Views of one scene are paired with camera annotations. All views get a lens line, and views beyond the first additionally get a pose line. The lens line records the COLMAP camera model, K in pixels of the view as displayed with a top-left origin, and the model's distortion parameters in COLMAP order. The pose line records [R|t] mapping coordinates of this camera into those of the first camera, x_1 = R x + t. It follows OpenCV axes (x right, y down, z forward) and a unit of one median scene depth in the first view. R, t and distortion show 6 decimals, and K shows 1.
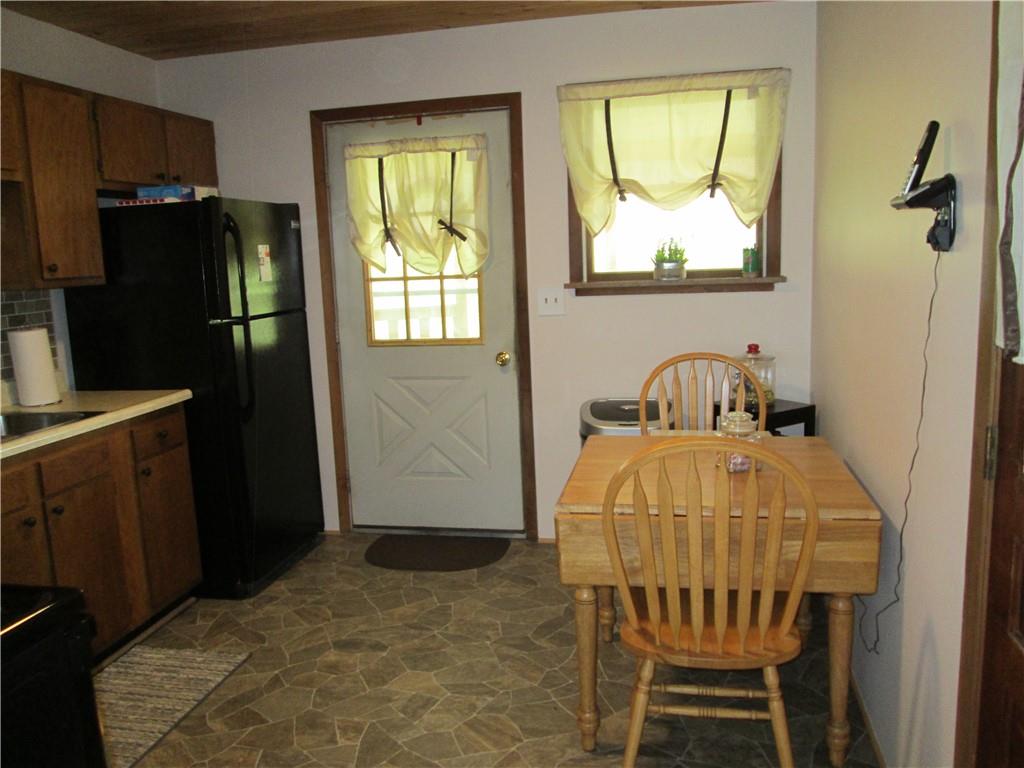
lens RADIAL K [[832.2, 0, 507.2], [0, 832.2, 393.3], [0, 0, 1]] dist [-0.071439, 0.041827]
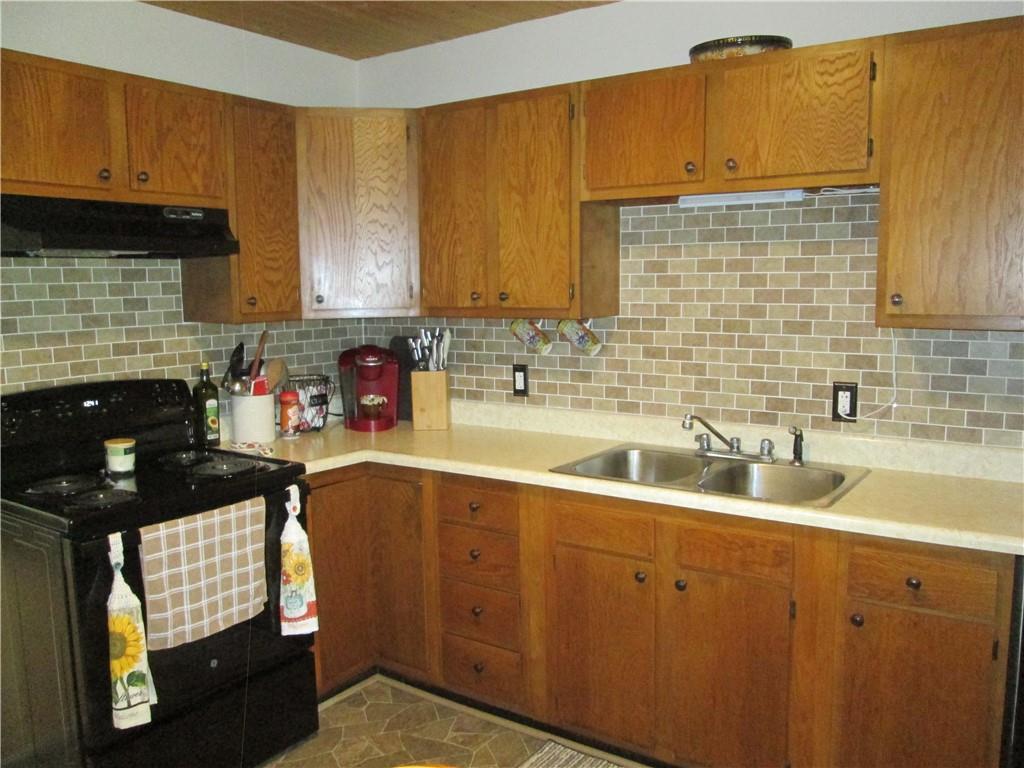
lens RADIAL K [[832.2, 0, 515.8], [0, 832.2, 379.2], [0, 0, 1]] dist [-0.071439, 0.041827]
pose [[-0.384903, 0.147556, -0.911085, 0.226326], [-0.133804, 0.967788, 0.213267, -0.190695], [0.913206, 0.203994, -0.352761, 0.943005]]
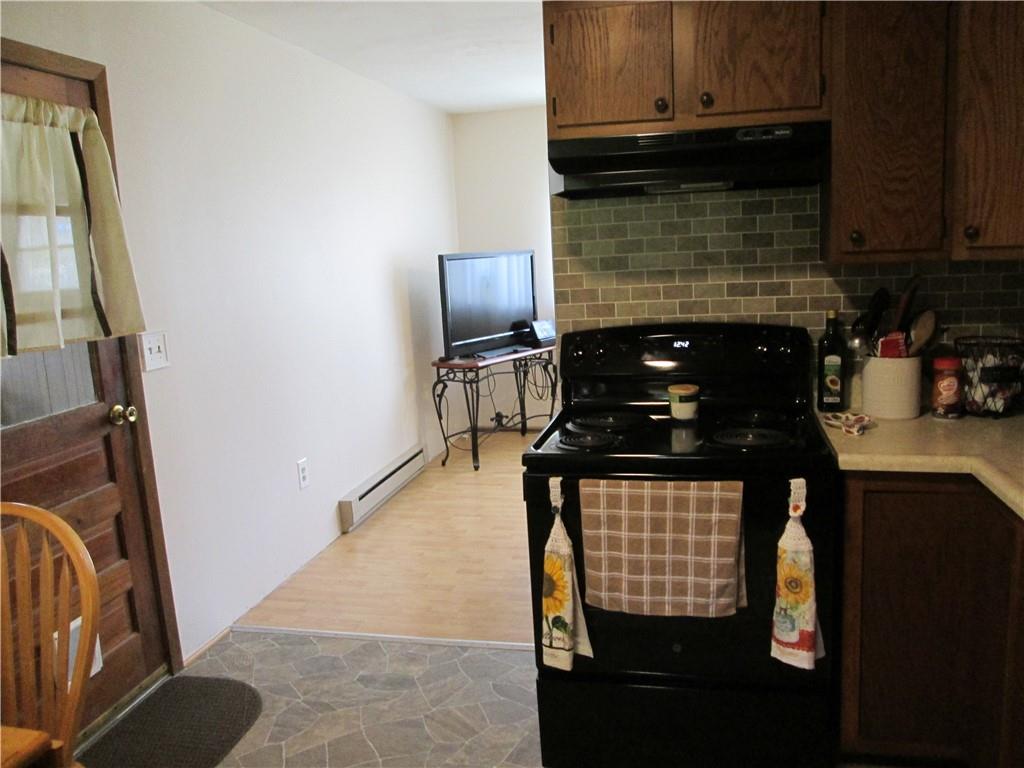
lens RADIAL K [[832.2, 0, 504.0], [0, 832.2, 376.9], [0, 0, 1]] dist [-0.071439, 0.041827]
pose [[-0.995853, 0.082686, 0.037945, -0.222501], [0.090592, 0.939601, 0.330064, -0.187557], [-0.008362, 0.332133, -0.943195, 1.046241]]
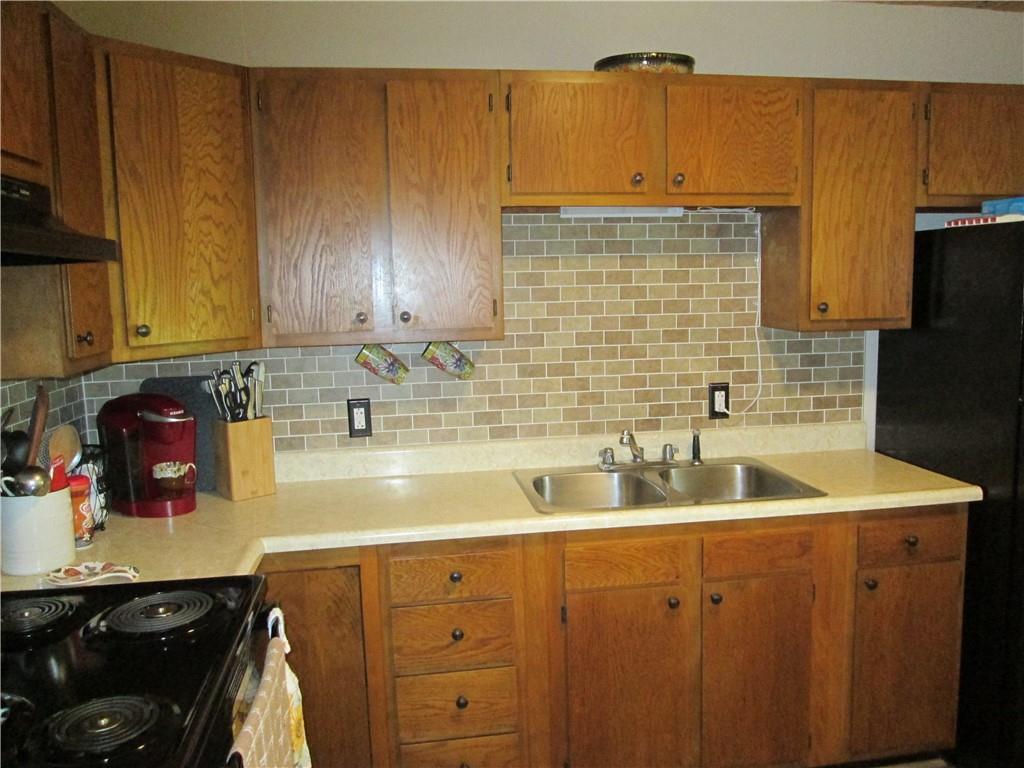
lens RADIAL K [[832.2, 0, 514.8], [0, 832.2, 377.4], [0, 0, 1]] dist [-0.071439, 0.041827]
pose [[0.349291, 0.137574, -0.926860, 0.116944], [-0.151942, 0.984388, 0.088853, -0.108257], [0.924613, 0.109793, 0.364741, 0.404777]]
